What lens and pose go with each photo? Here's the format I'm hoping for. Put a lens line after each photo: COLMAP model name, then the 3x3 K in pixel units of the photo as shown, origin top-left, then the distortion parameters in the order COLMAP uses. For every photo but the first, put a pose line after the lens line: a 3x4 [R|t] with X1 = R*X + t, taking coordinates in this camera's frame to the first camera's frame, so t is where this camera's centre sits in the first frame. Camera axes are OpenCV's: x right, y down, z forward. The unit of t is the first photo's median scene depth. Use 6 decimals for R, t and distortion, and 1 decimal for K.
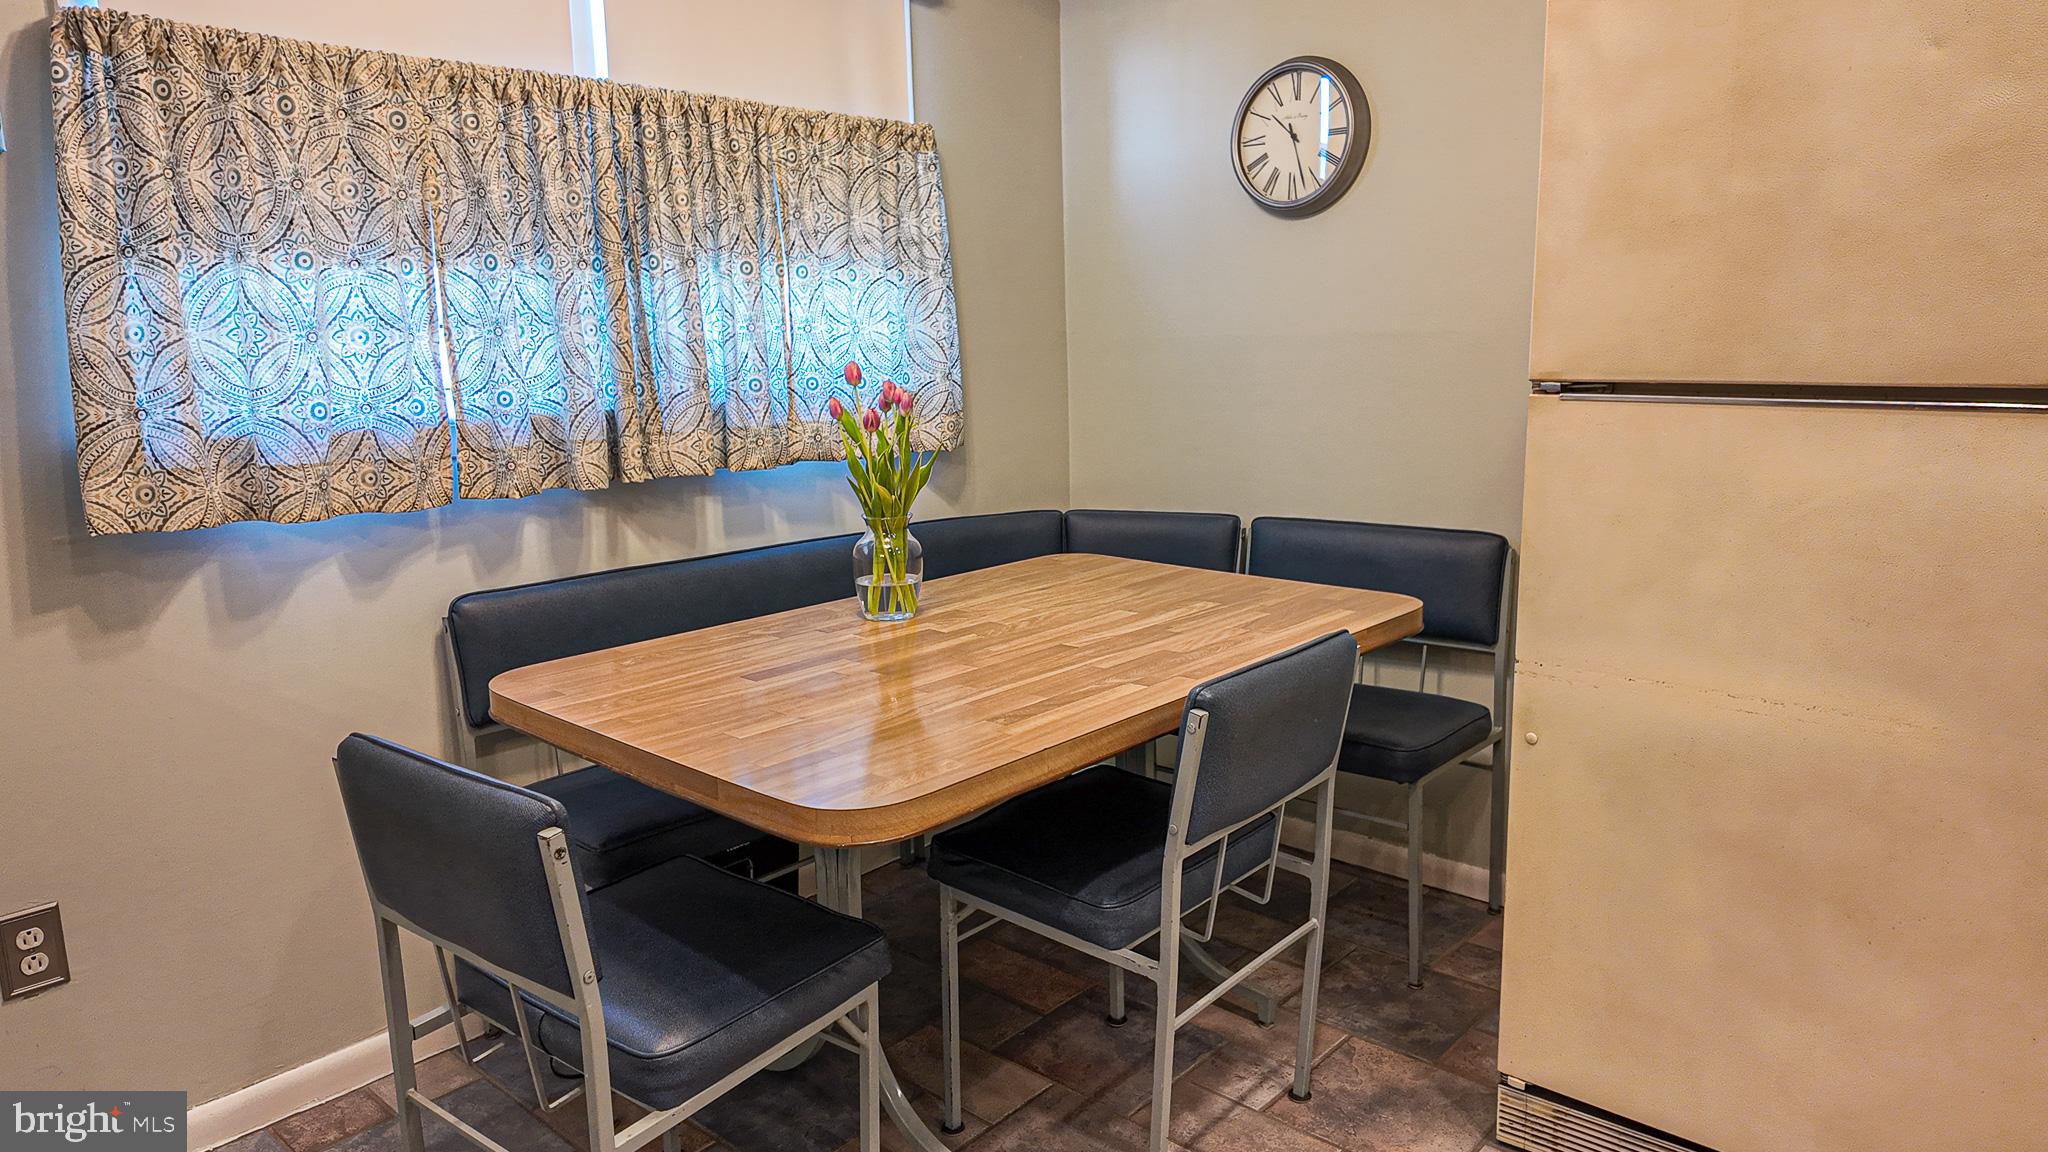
lens RADIAL K [[1226.1, 0, 1020.3], [0, 1226.1, 568.3], [0, 0, 1]] dist [0.050527, -0.058289]
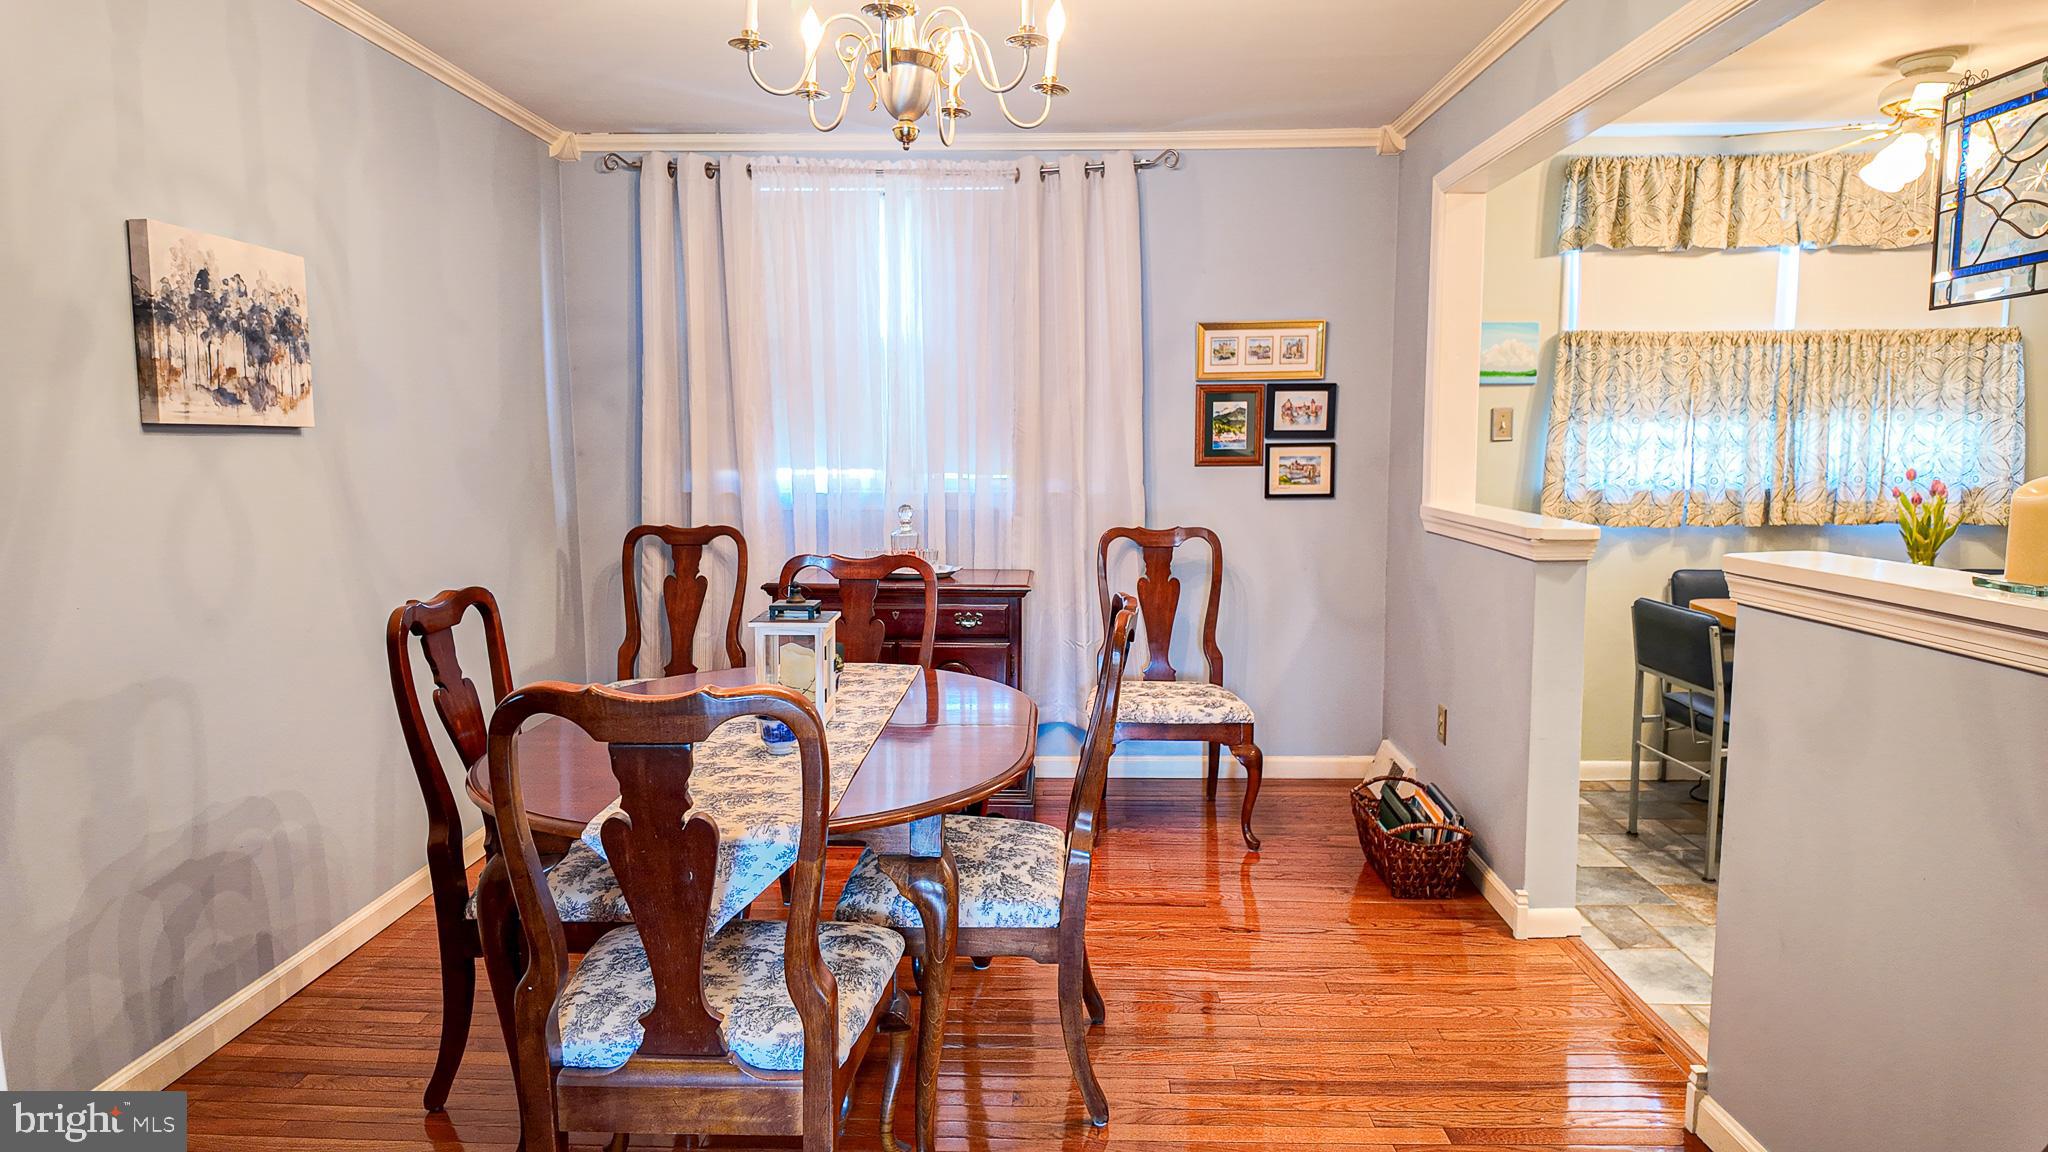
lens RADIAL K [[1205.7, 0, 1025.5], [0, 1205.7, 567.4], [0, 0, 1]] dist [0.071484, -0.070386]
pose [[0.634008, 0.101147, -0.766684, 0.448202], [-0.154270, 0.988025, 0.002774, 0.181219], [0.757783, 0.116518, 0.642019, -1.192694]]
